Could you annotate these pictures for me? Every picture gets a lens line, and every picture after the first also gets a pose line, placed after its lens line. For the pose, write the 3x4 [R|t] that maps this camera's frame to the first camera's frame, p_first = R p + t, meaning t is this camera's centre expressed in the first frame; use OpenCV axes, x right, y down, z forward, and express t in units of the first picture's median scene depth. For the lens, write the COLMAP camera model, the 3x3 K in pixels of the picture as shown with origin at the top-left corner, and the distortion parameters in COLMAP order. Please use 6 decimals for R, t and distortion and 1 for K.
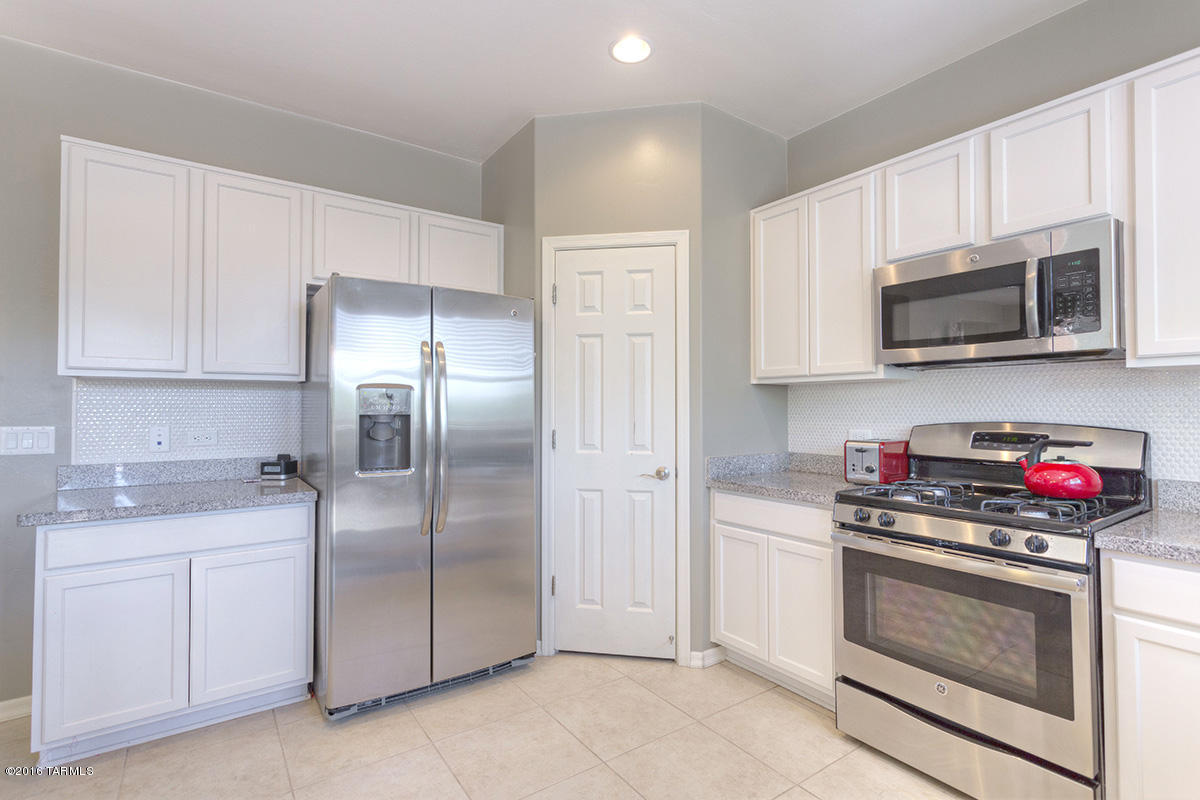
lens RADIAL K [[564.8, 0, 604.2], [0, 564.8, 399.2], [0, 0, 1]] dist [0.006208, 0.001912]
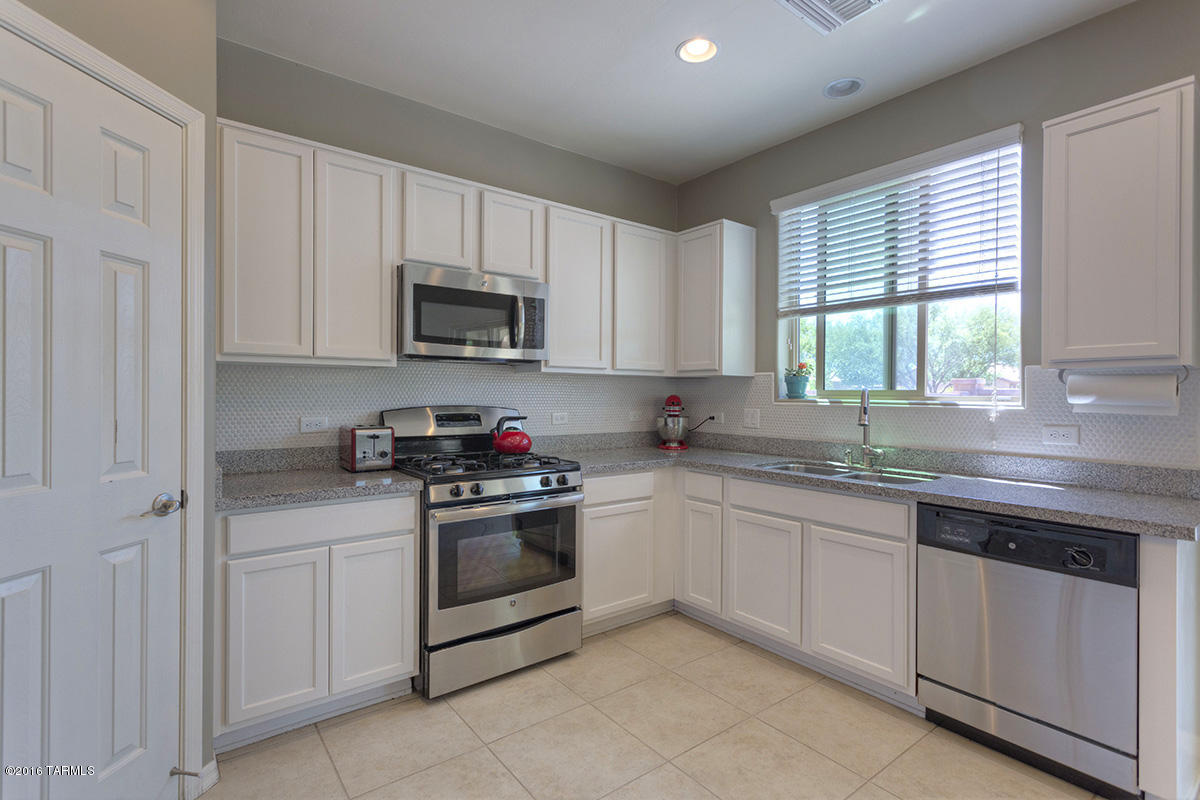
lens RADIAL K [[564.8, 0, 590.3], [0, 564.8, 399.0], [0, 0, 1]] dist [0.006208, 0.001912]
pose [[-0.024633, -0.008977, 0.999656, -0.597002], [-0.023556, 0.999687, 0.008397, 0.006126], [-0.999419, -0.023341, -0.024836, 0.682905]]
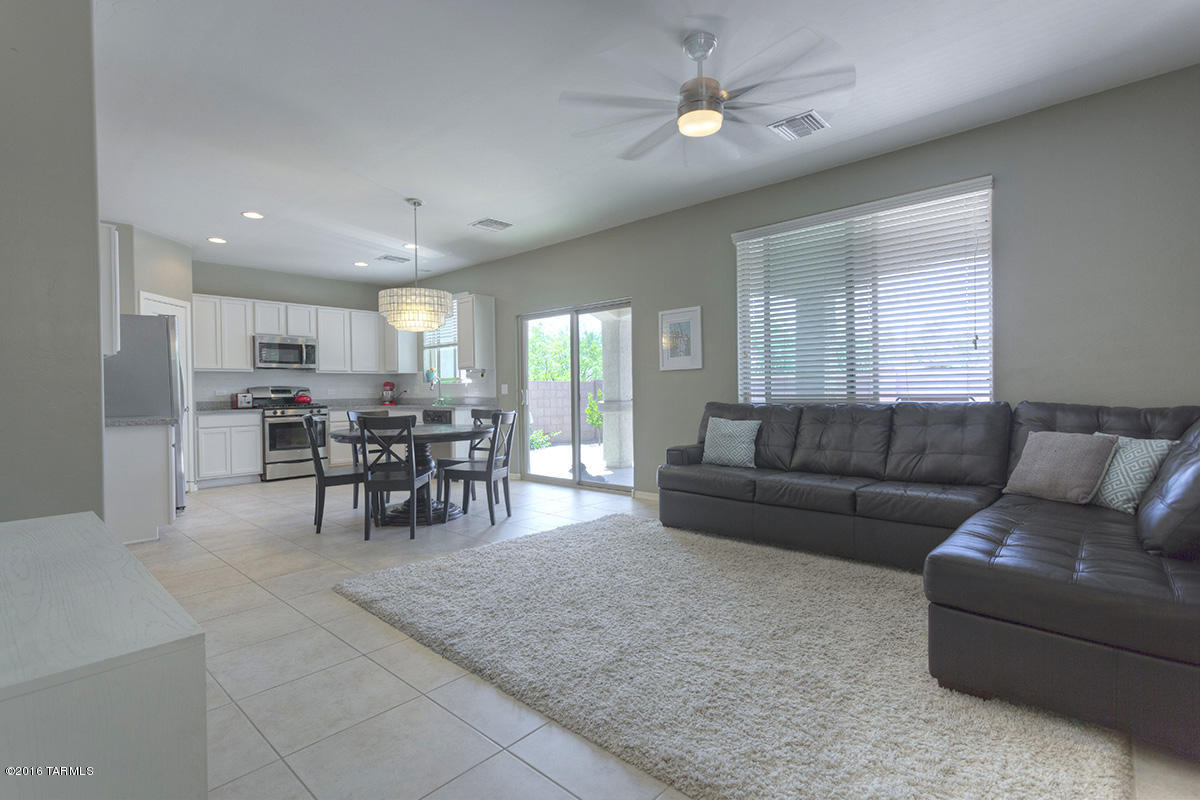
lens RADIAL K [[564.8, 0, 595.5], [0, 564.8, 399.2], [0, 0, 1]] dist [0.006208, 0.001912]
pose [[-0.207510, -0.008743, 0.978194, -2.921177], [-0.002874, 0.999961, 0.008327, 0.081639], [-0.978229, -0.001084, -0.207527, -0.161025]]
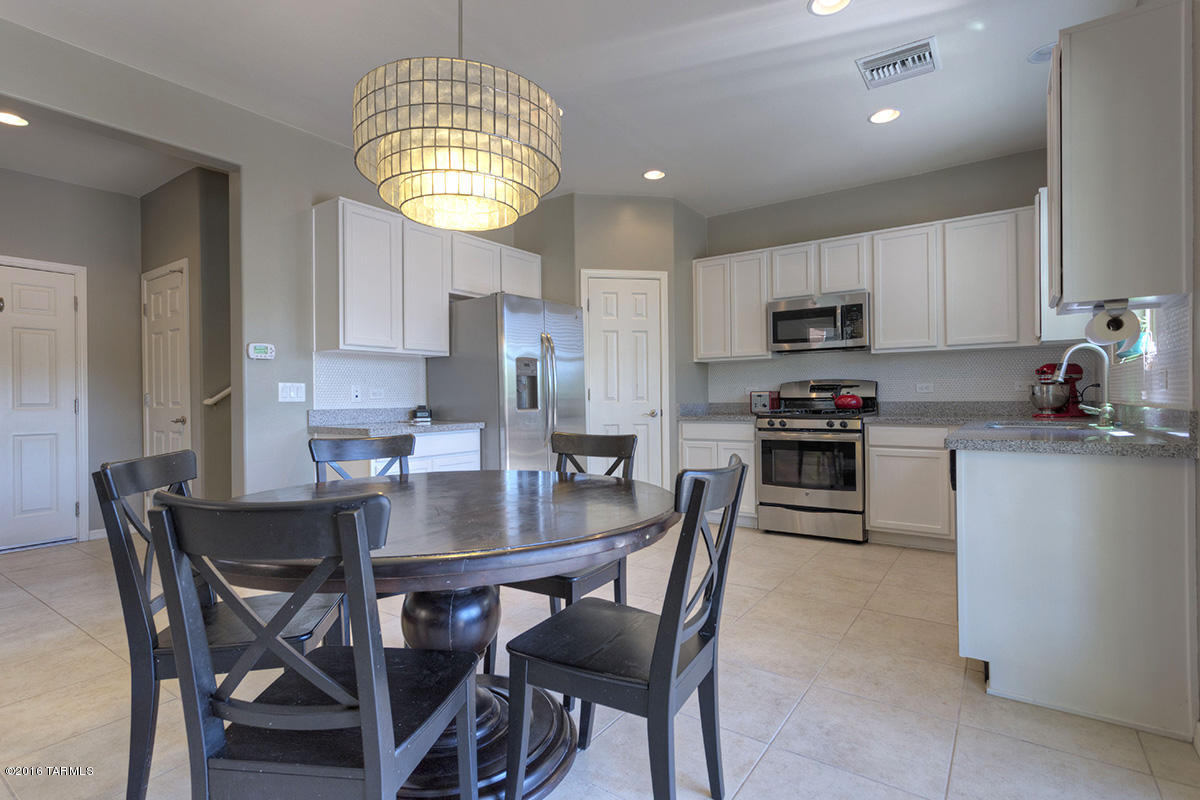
lens RADIAL K [[564.8, 0, 611.7], [0, 564.8, 400.3], [0, 0, 1]] dist [0.006208, 0.001912]
pose [[0.938046, -0.013006, 0.346266, -0.728108], [0.006147, 0.999763, 0.020900, 0.066229], [-0.346455, -0.017476, 0.937904, -0.670513]]
